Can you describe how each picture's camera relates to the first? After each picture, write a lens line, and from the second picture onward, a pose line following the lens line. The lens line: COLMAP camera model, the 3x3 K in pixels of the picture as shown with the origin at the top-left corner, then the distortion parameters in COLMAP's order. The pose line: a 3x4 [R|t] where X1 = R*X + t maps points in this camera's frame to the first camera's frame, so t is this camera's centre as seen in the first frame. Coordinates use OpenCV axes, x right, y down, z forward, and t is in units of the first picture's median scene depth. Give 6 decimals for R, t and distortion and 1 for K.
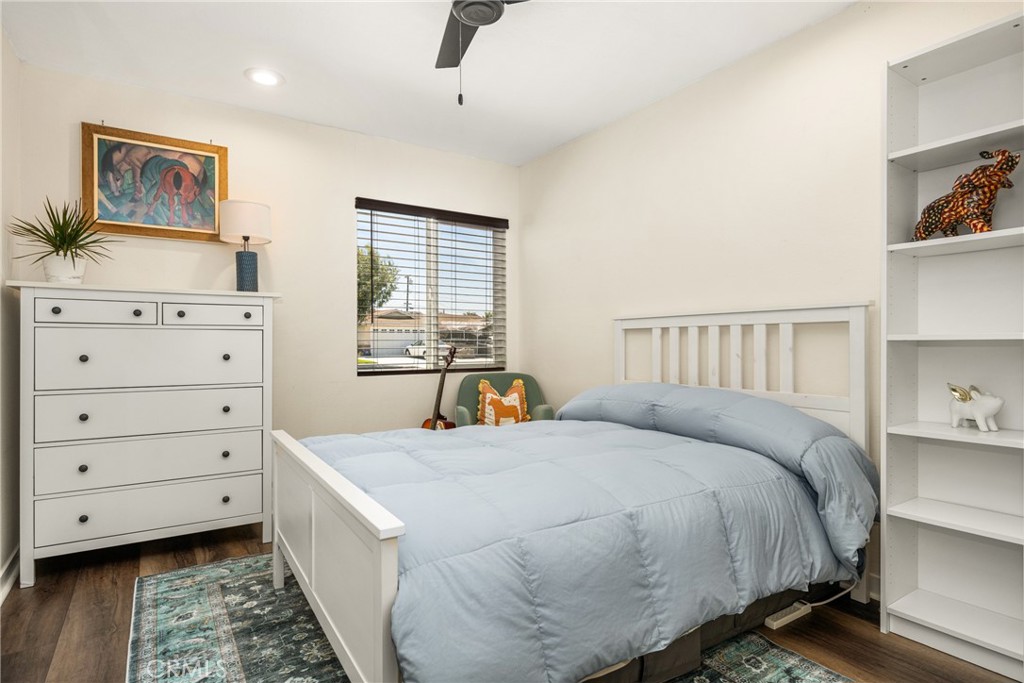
lens RADIAL K [[536.1, 0, 511.3], [0, 536.1, 342.3], [0, 0, 1]] dist [0.002756, 0.000807]
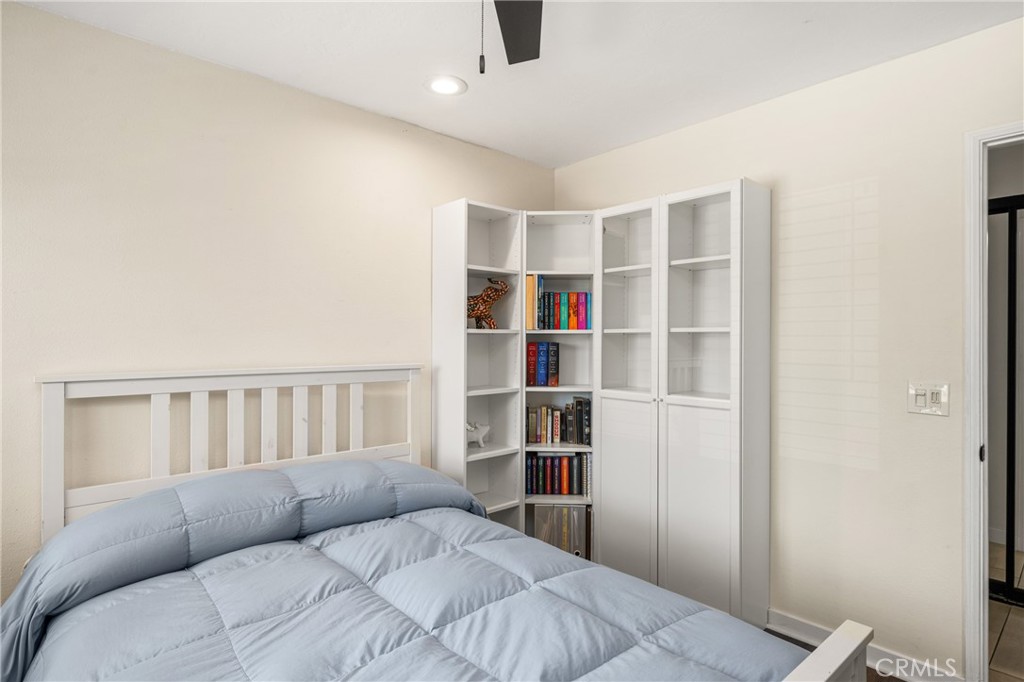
lens RADIAL K [[536.1, 0, 511.7], [0, 536.1, 340.7], [0, 0, 1]] dist [0.002756, 0.000807]
pose [[-0.139715, 0.002090, 0.990190, -0.493635], [-0.003168, 0.999992, -0.002558, -0.102193], [-0.990187, -0.003495, -0.139707, 0.747049]]
